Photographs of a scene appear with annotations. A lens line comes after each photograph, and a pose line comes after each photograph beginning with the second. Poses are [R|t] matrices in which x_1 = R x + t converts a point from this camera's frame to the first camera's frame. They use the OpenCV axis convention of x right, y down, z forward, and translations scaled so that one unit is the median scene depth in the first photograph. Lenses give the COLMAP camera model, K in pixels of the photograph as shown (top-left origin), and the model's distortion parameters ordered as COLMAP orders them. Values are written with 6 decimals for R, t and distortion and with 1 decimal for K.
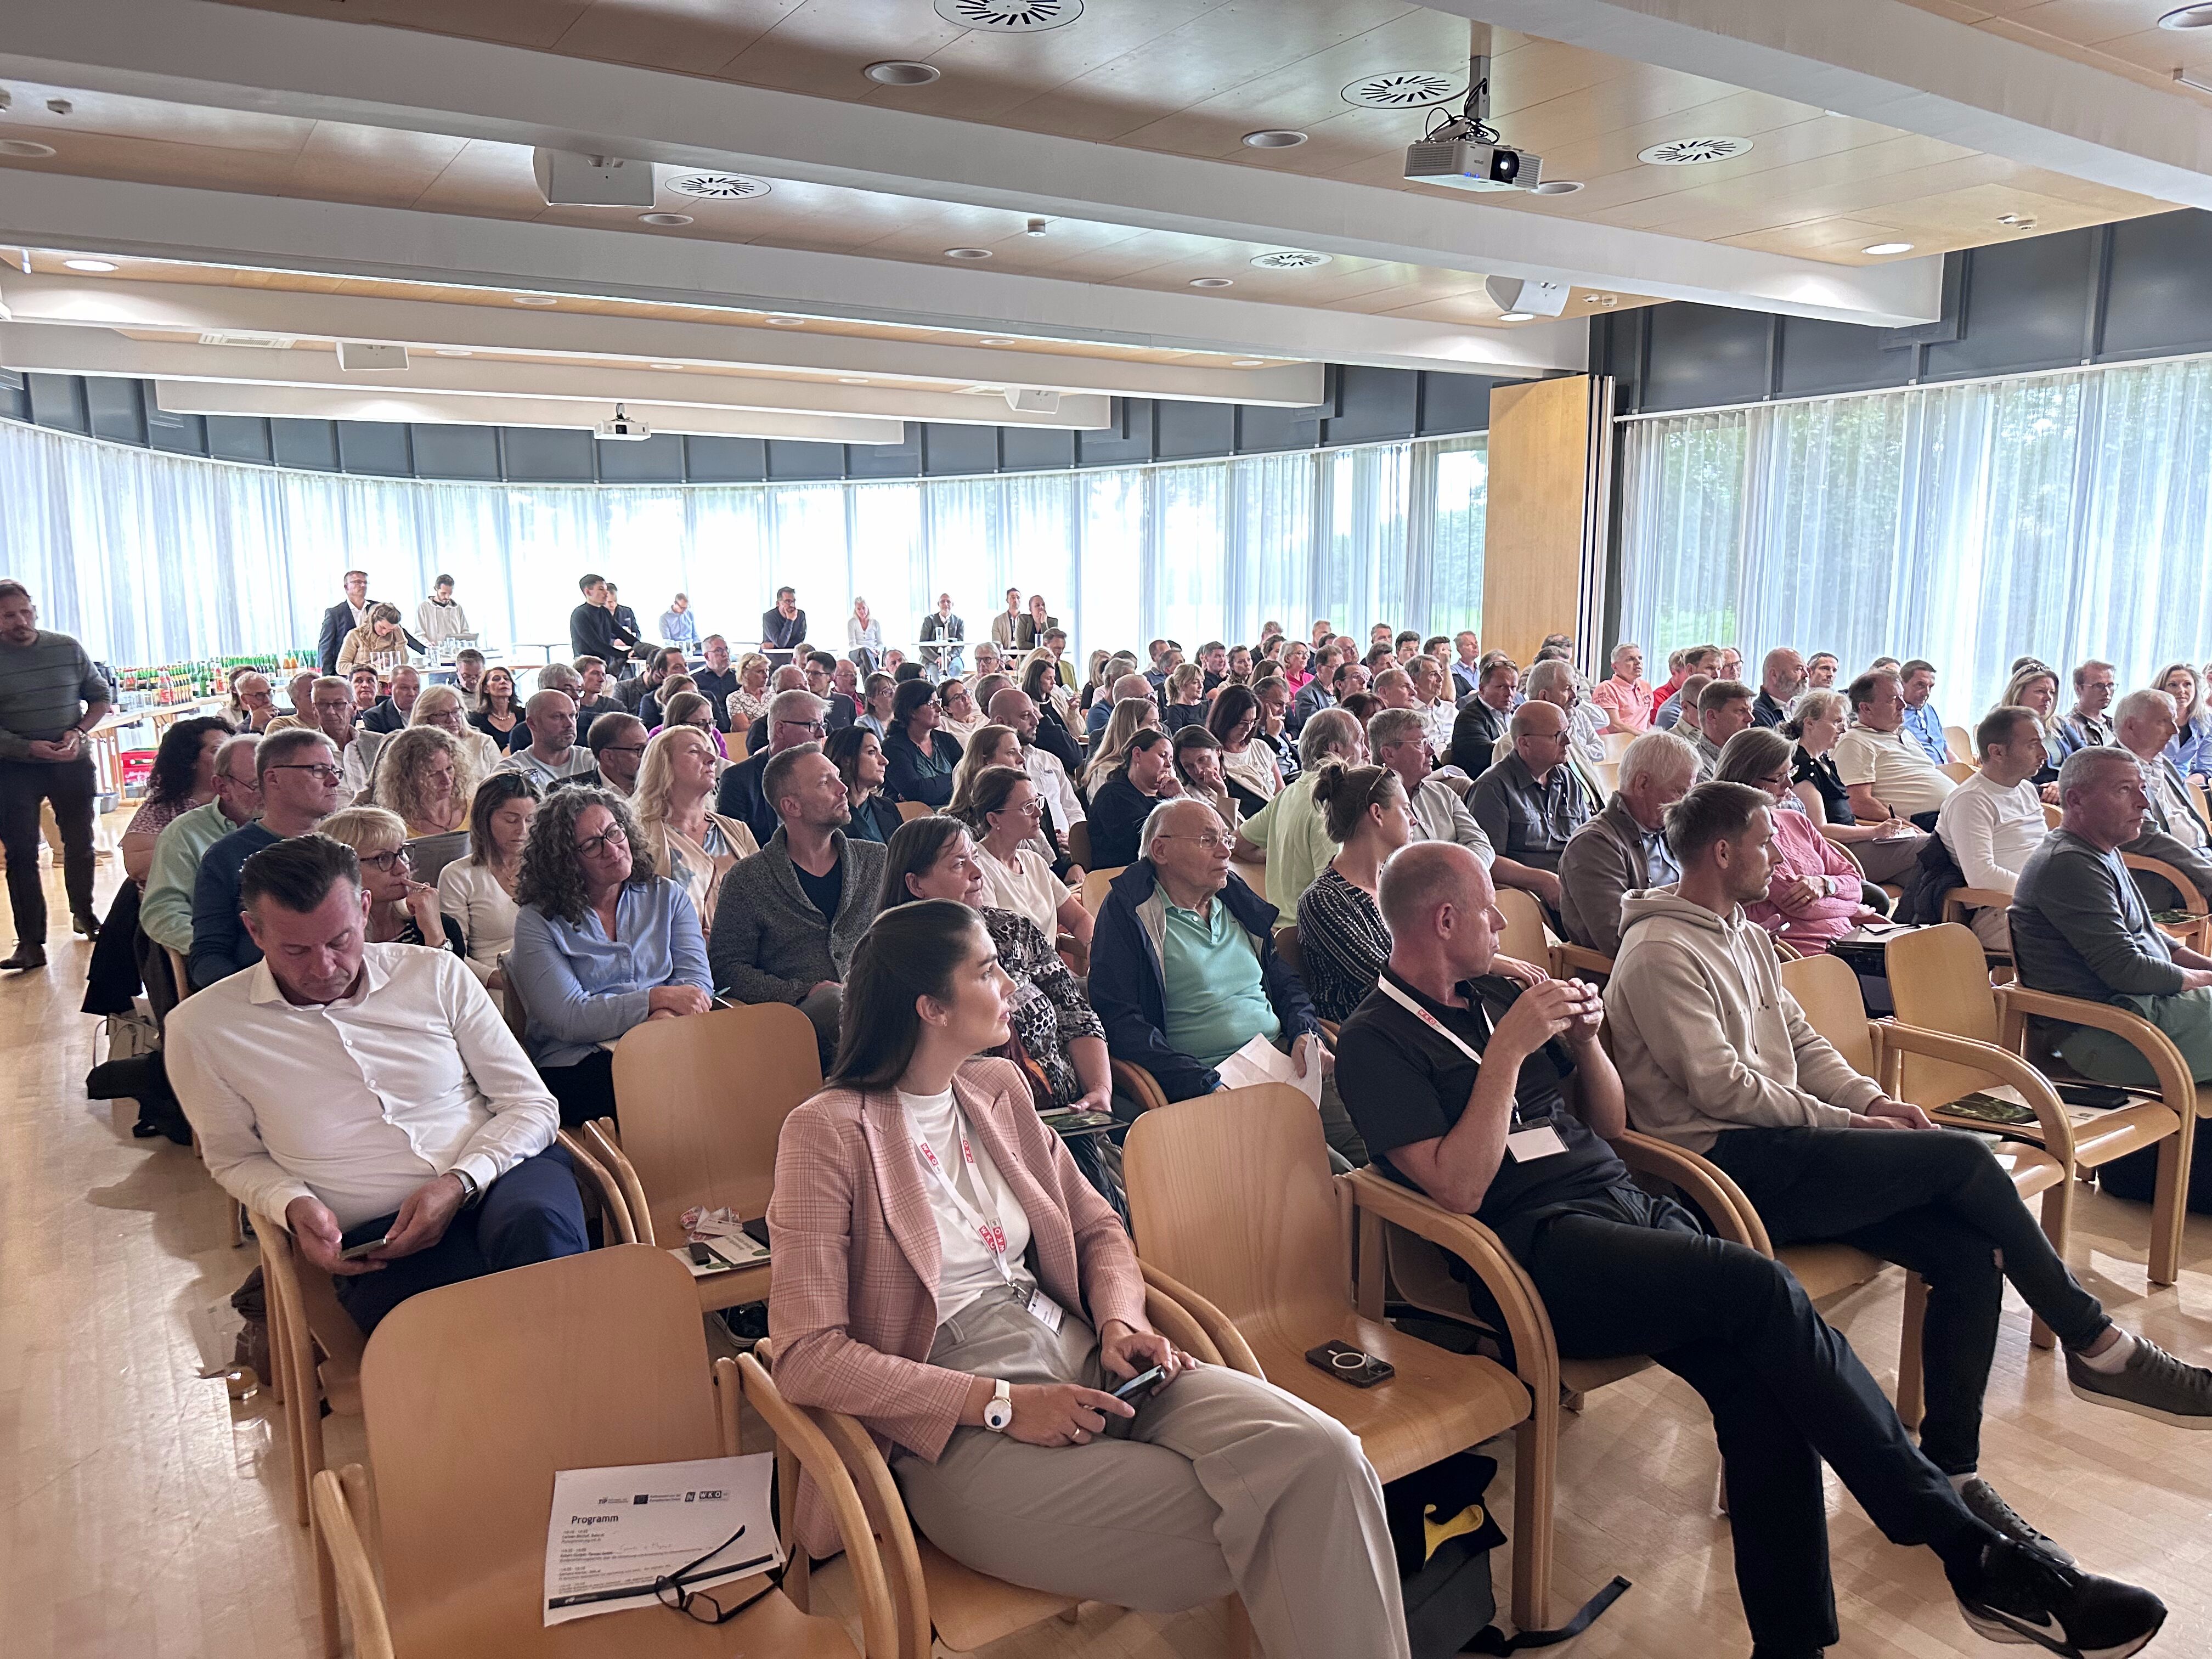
lens RADIAL K [[1562.9, 0, 1106.0], [0, 1562.9, 829.5], [0, 0, 1]] dist [0.107157, -0.169817]
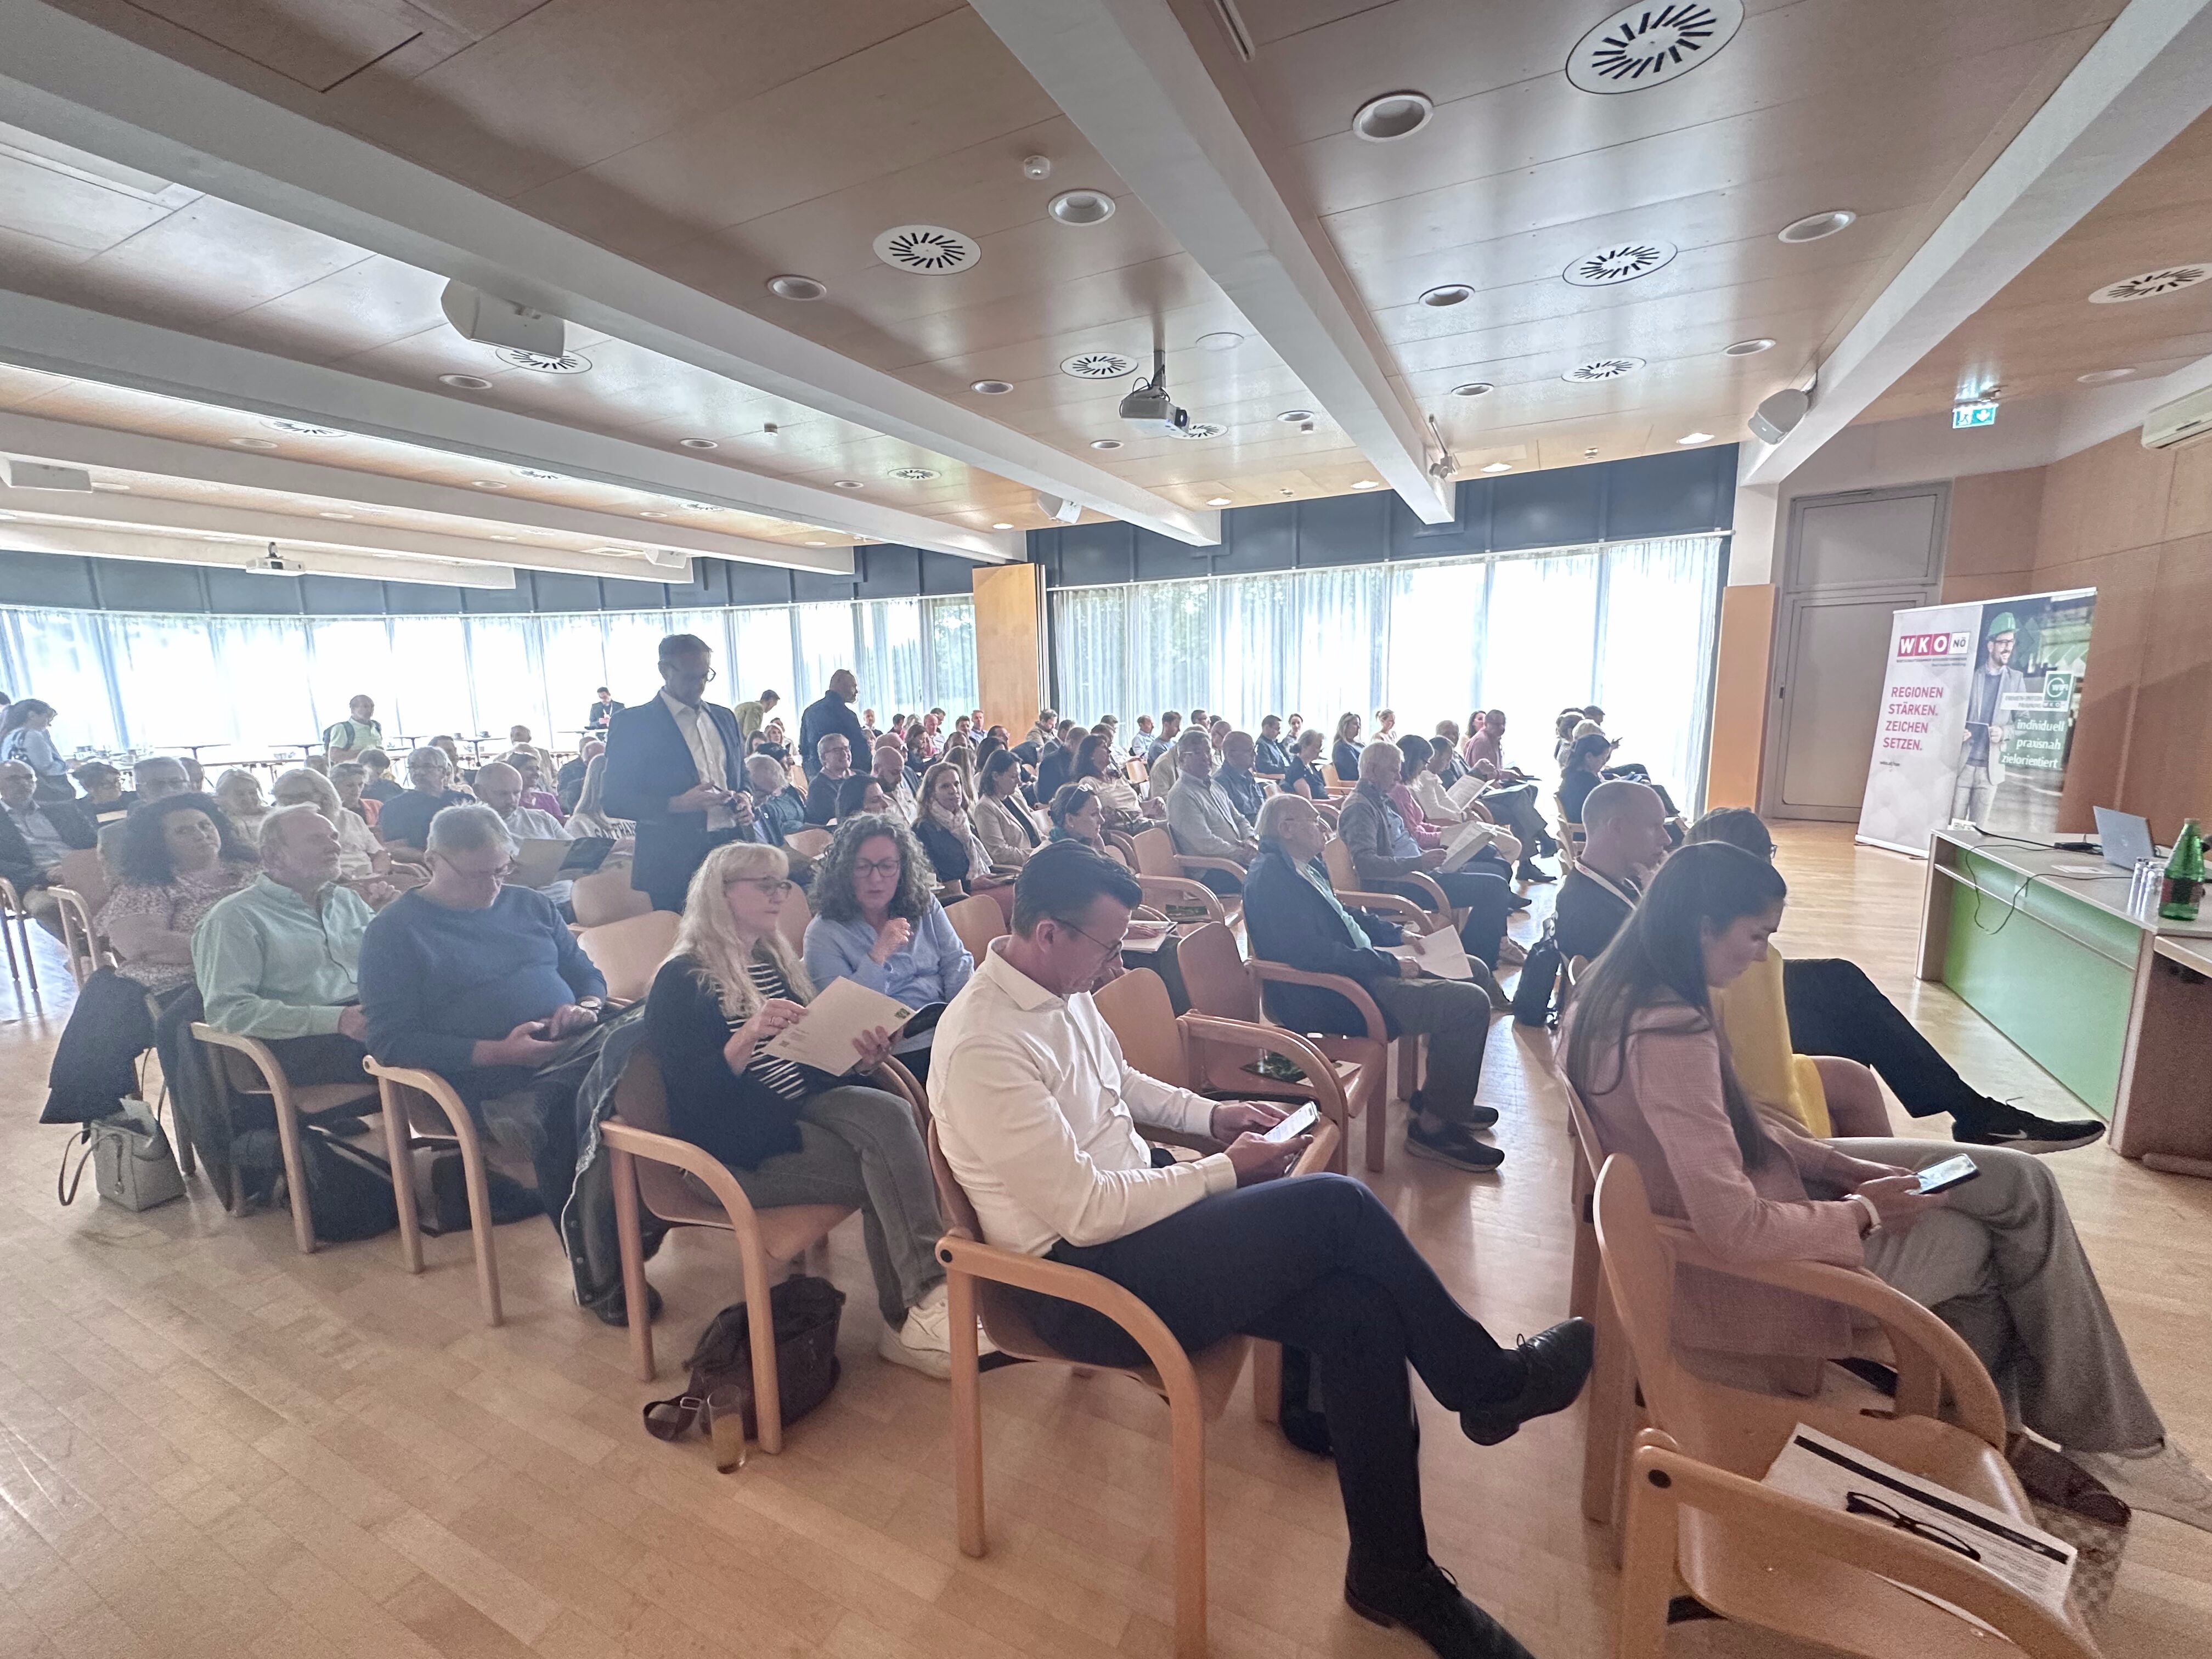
lens RADIAL K [[914.3, 0, 1106.0], [0, 914.3, 829.5], [0, 0, 1]] dist [0.008269, -0.000476]
pose [[0.866533, -0.091455, 0.490670, -0.131740], [0.092330, 0.995475, 0.022488, -0.014624], [-0.490506, 0.025817, 0.871055, 0.104111]]
